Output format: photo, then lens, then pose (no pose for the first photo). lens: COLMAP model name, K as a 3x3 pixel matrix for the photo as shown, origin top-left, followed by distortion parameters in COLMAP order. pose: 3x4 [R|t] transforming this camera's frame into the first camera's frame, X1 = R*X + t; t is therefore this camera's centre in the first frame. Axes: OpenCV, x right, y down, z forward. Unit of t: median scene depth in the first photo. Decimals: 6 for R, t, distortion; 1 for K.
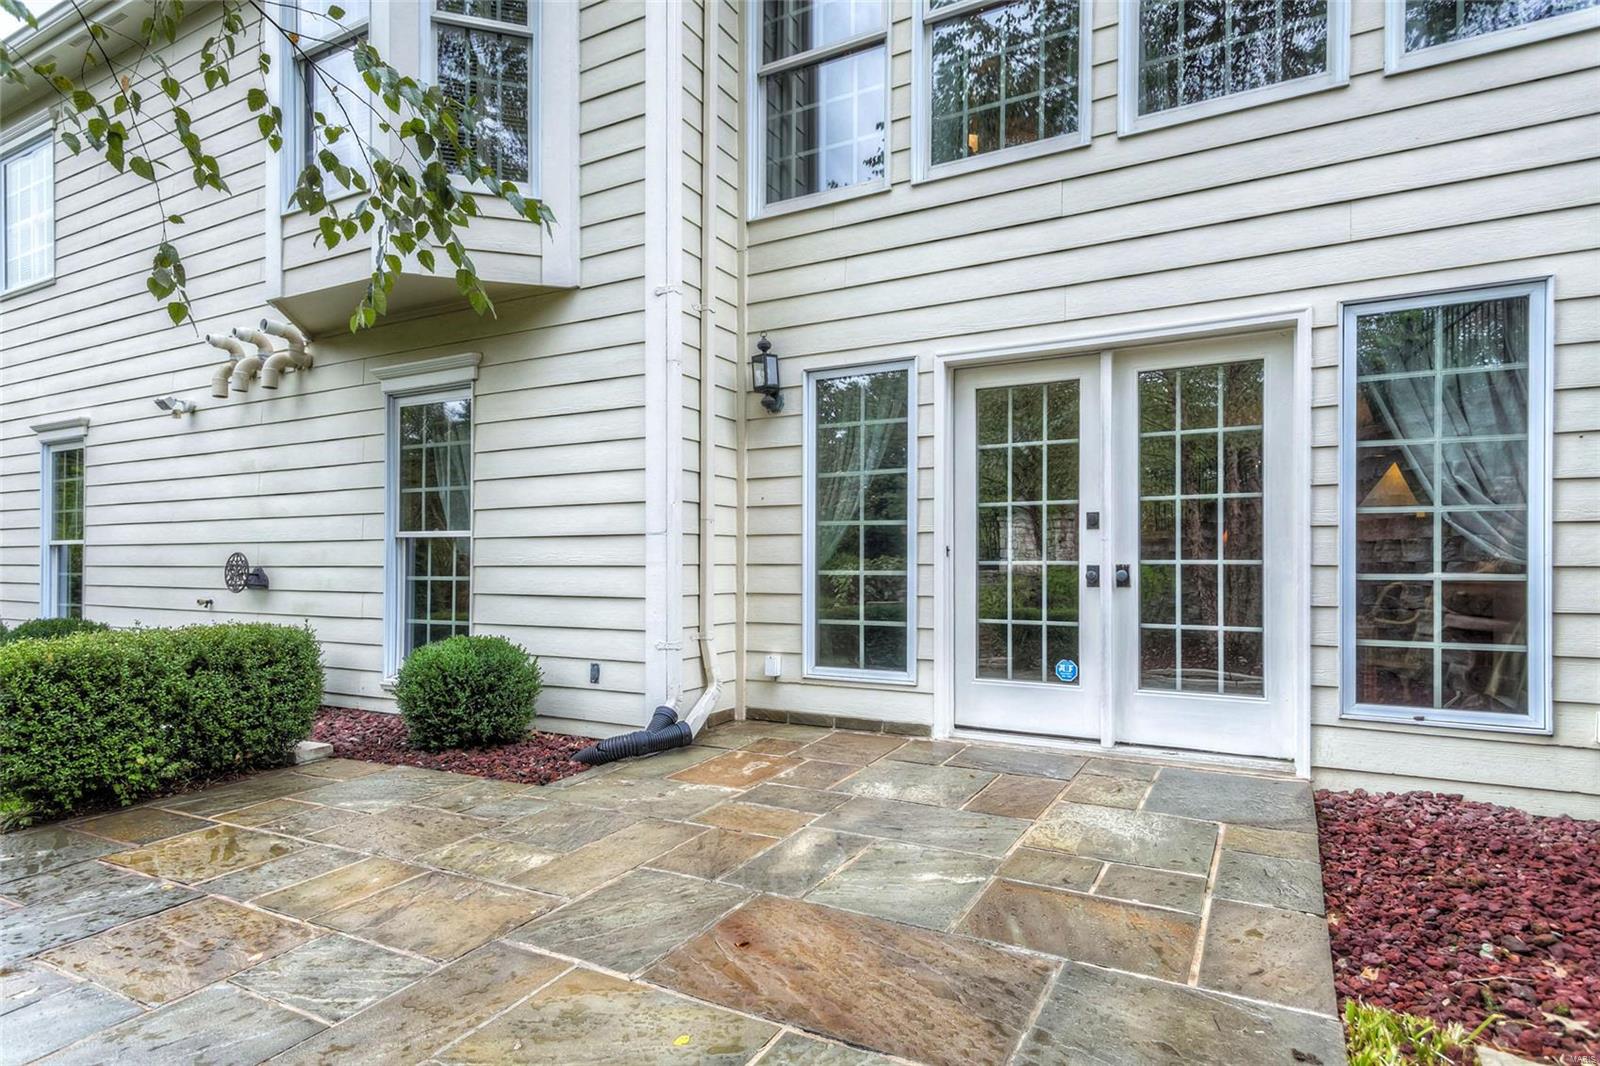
lens RADIAL K [[870.4, 0, 799.7], [0, 870.4, 547.7], [0, 0, 1]] dist [0.034721, -0.002228]
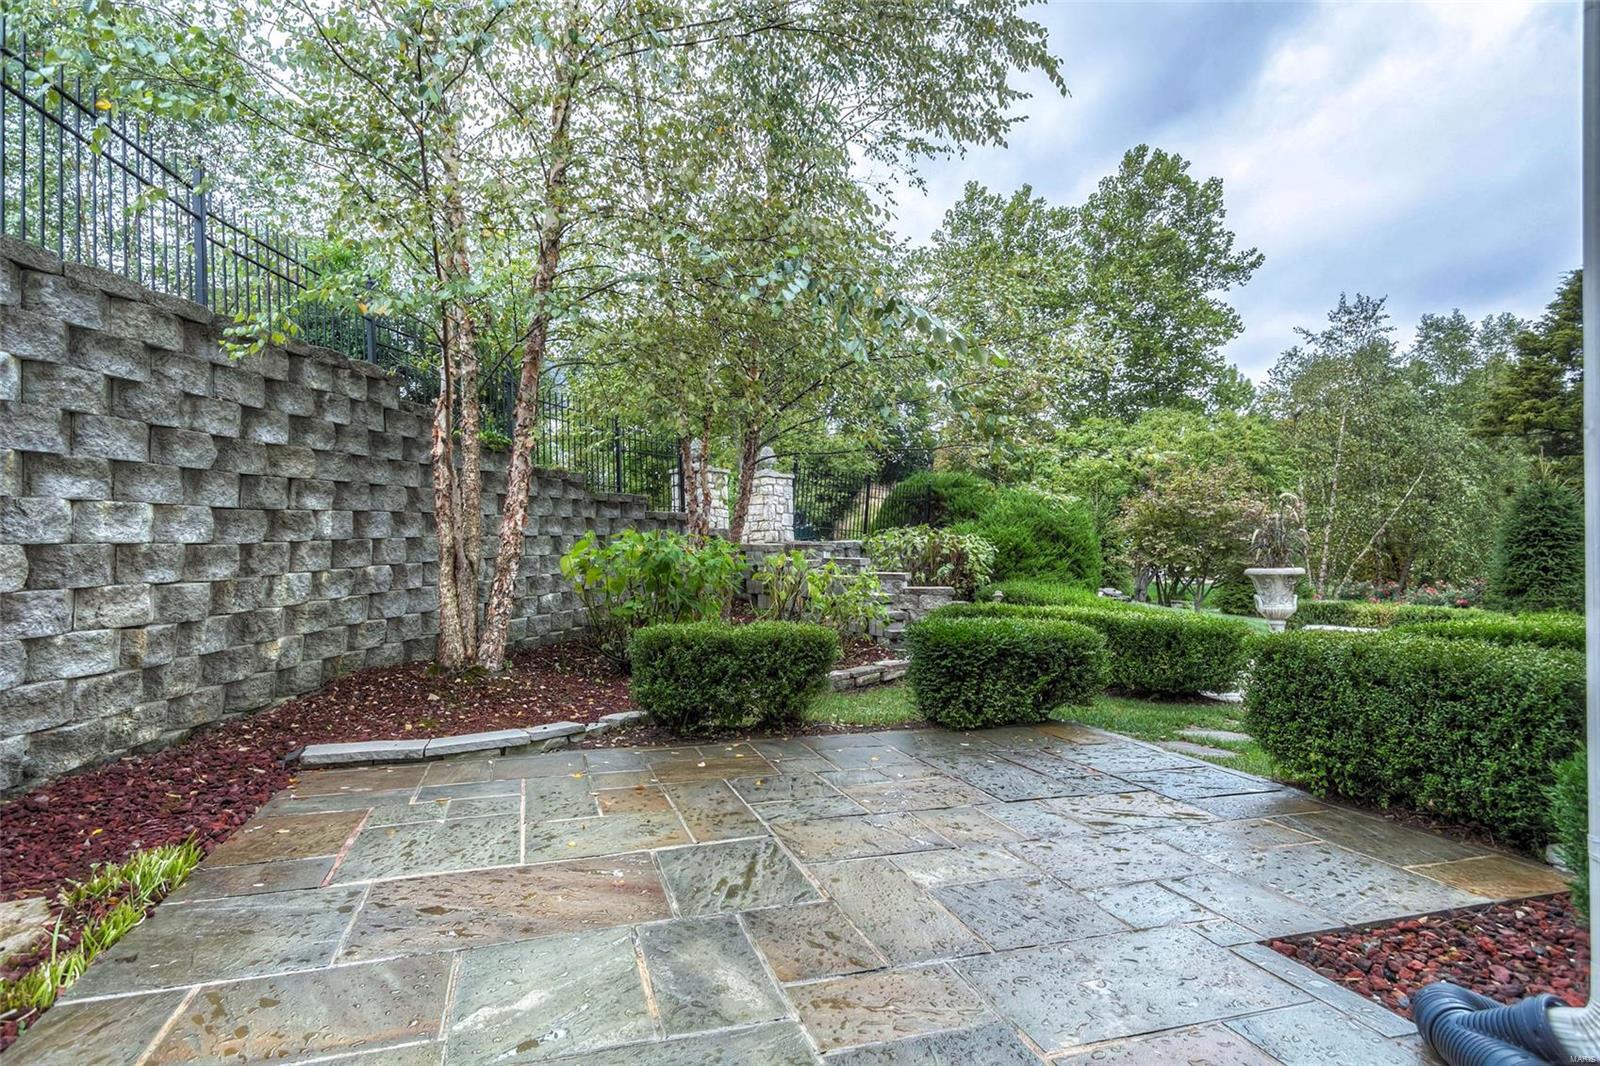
lens RADIAL K [[870.4, 0, 799.8], [0, 870.4, 519.6], [0, 0, 1]] dist [0.034721, -0.002228]
pose [[-0.697537, -0.011854, -0.716451, 0.537314], [0.013105, 0.999485, -0.029296, -0.013978], [0.716429, -0.029824, -0.697022, 1.718645]]
